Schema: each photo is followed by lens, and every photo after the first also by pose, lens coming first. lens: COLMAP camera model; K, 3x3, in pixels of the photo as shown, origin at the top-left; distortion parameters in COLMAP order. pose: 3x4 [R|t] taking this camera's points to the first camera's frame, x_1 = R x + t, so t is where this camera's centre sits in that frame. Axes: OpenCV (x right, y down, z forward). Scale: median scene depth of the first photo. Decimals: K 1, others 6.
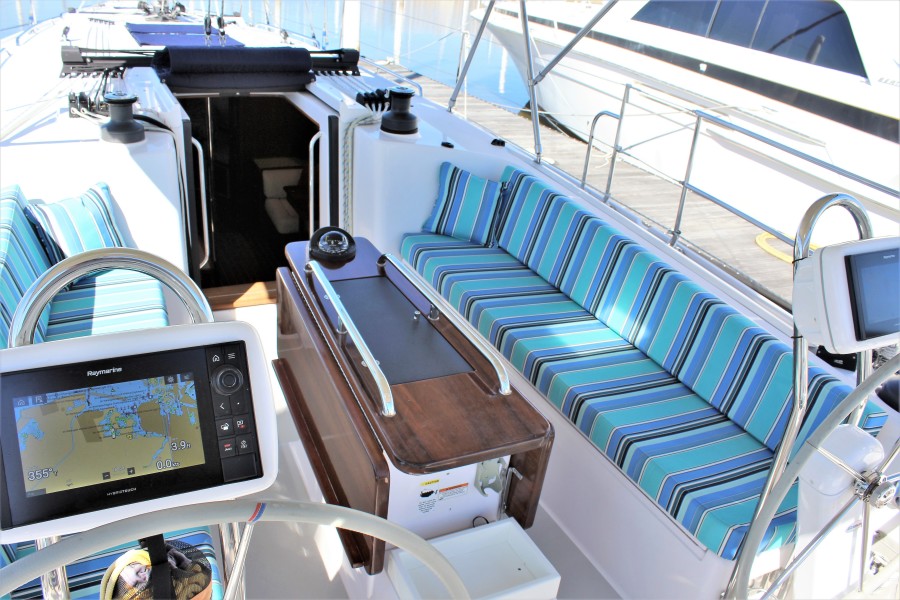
lens RADIAL K [[749.7, 0, 450.0], [0, 749.7, 300.0], [0, 0, 1]] dist [-0.162840, 0.139781]
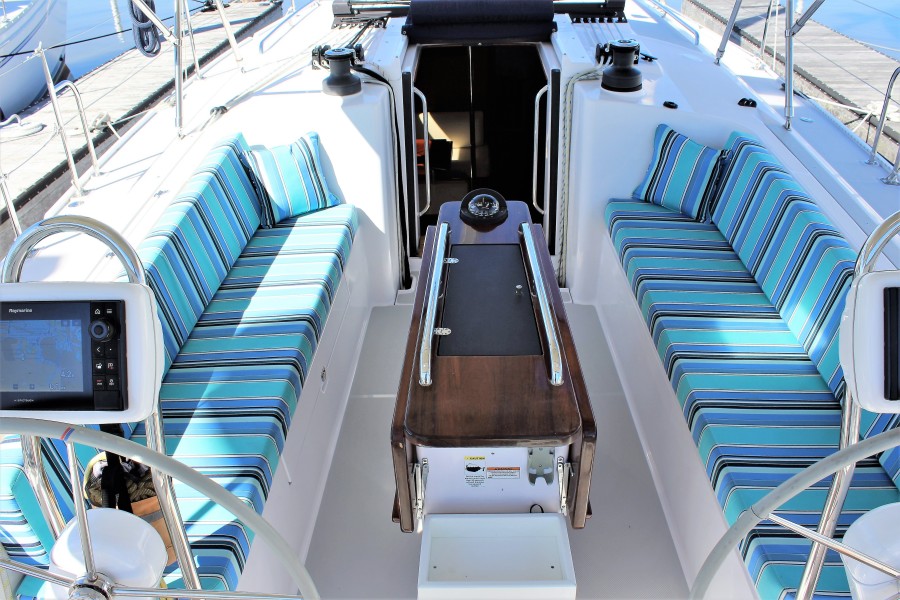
lens RADIAL K [[791.8, 0, 450.0], [0, 791.8, 300.0], [0, 0, 1]] dist [-0.172462, 0.169141]
pose [[0.882956, 0.132789, -0.450285, 0.221581], [-0.101441, 0.990469, 0.093177, -0.034226], [0.458366, -0.036594, 0.888010, 0.029191]]
